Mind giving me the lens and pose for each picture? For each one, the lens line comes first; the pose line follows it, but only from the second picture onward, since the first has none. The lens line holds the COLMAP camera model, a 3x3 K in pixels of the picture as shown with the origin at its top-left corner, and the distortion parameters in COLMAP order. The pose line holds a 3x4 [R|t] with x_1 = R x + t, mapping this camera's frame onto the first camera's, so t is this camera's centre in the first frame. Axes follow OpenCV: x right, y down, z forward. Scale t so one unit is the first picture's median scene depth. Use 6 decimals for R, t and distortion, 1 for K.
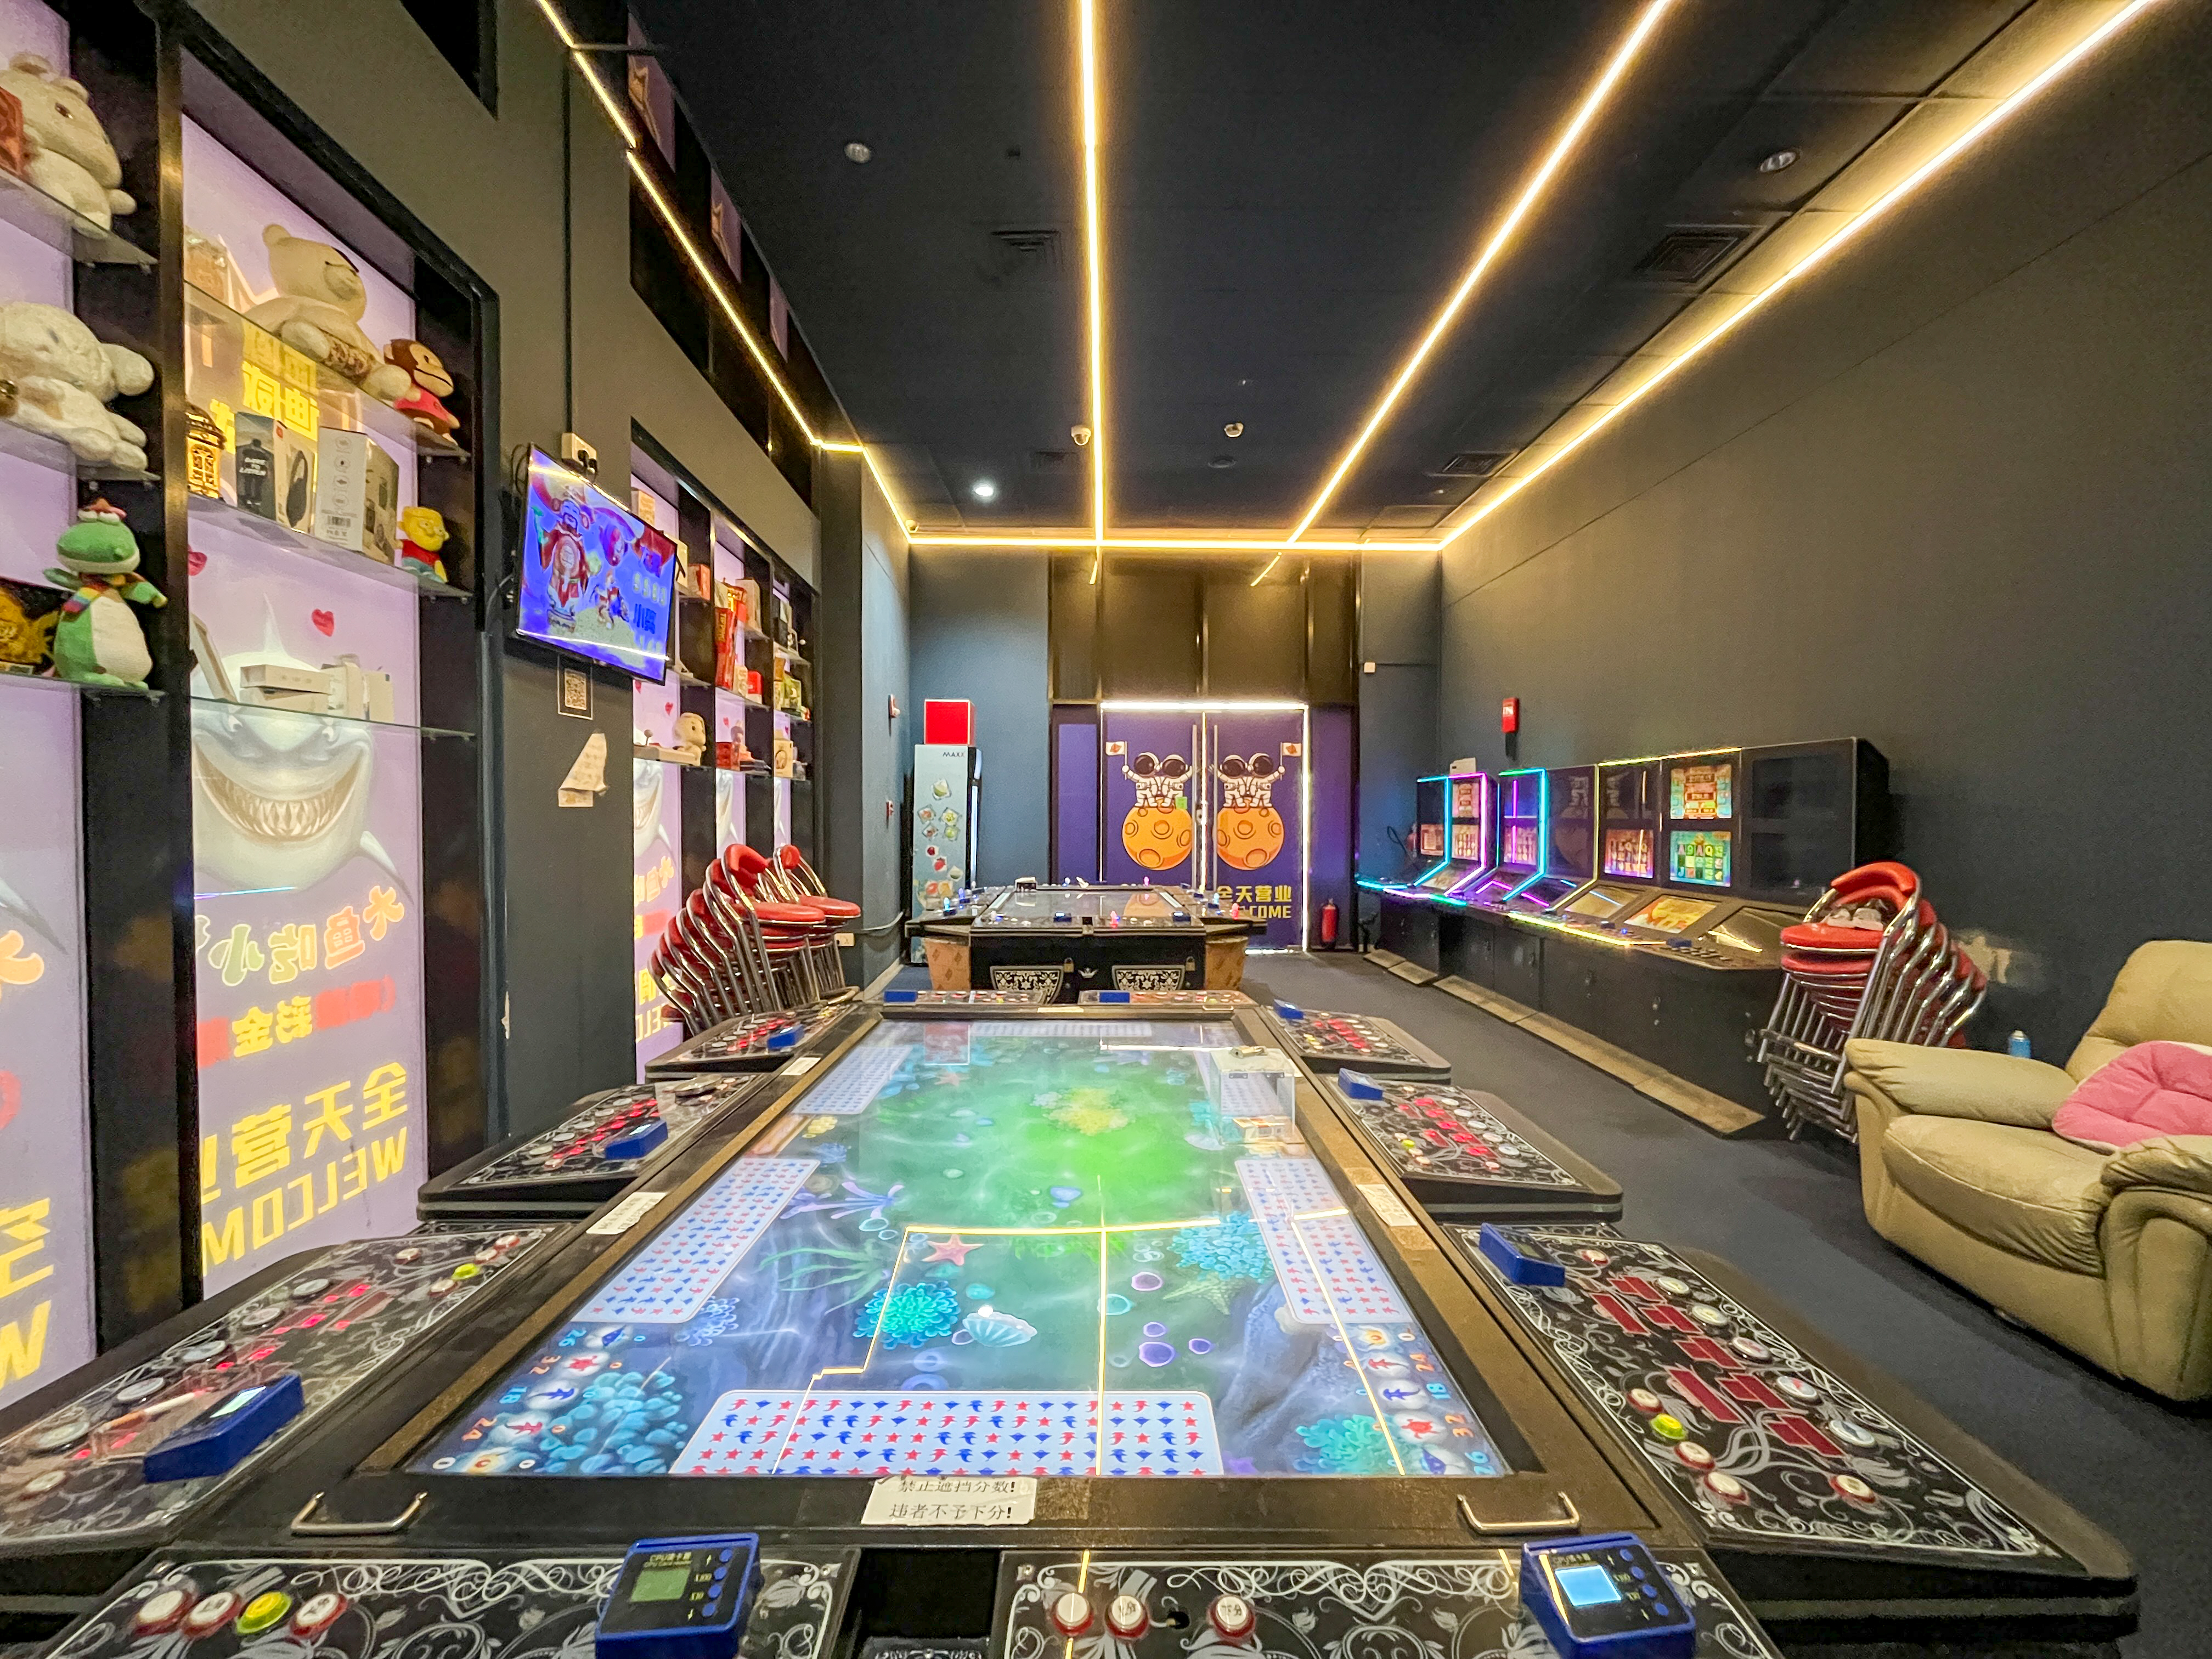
lens RADIAL K [[892.1, 0, 1103.5], [0, 892.1, 832.2], [0, 0, 1]] dist [-0.002628, -0.000599]
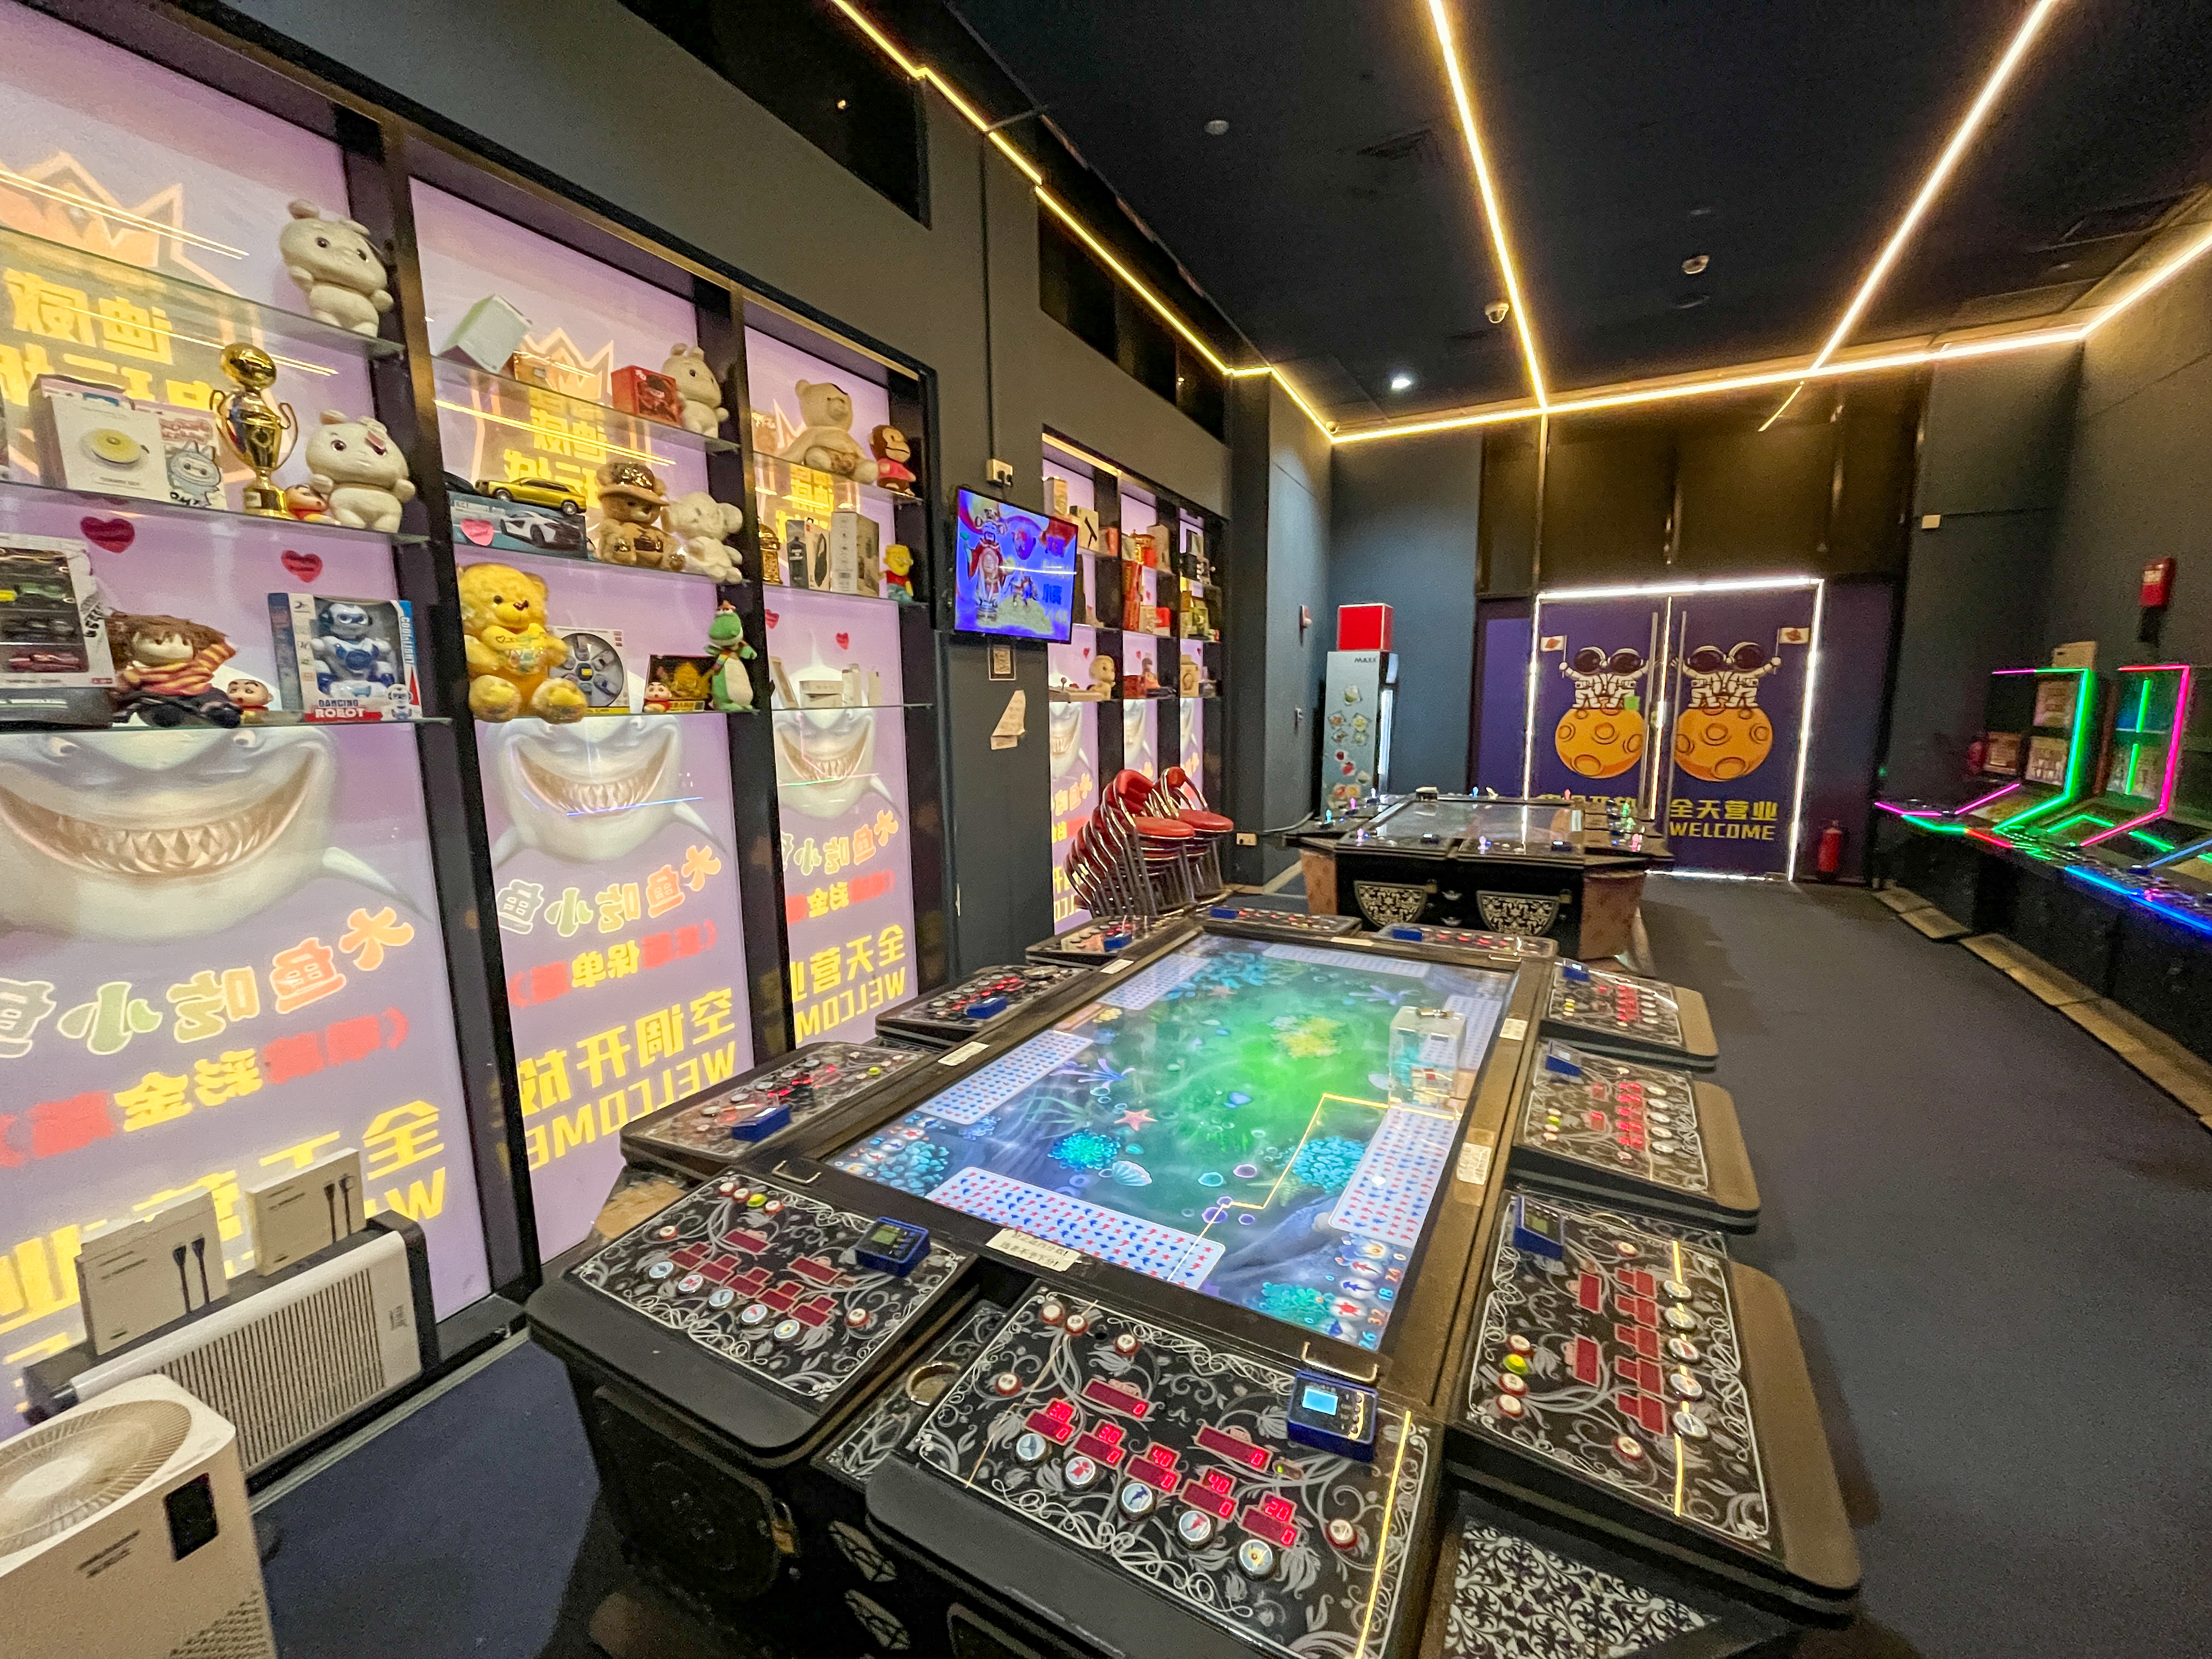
lens RADIAL K [[892.1, 0, 1103.5], [0, 892.1, 832.2], [0, 0, 1]] dist [-0.002628, -0.000599]
pose [[0.869800, 0.061277, -0.489585, 0.181442], [0.006574, 0.990731, 0.135681, -0.075176], [0.493361, -0.121234, 0.861335, -0.086916]]
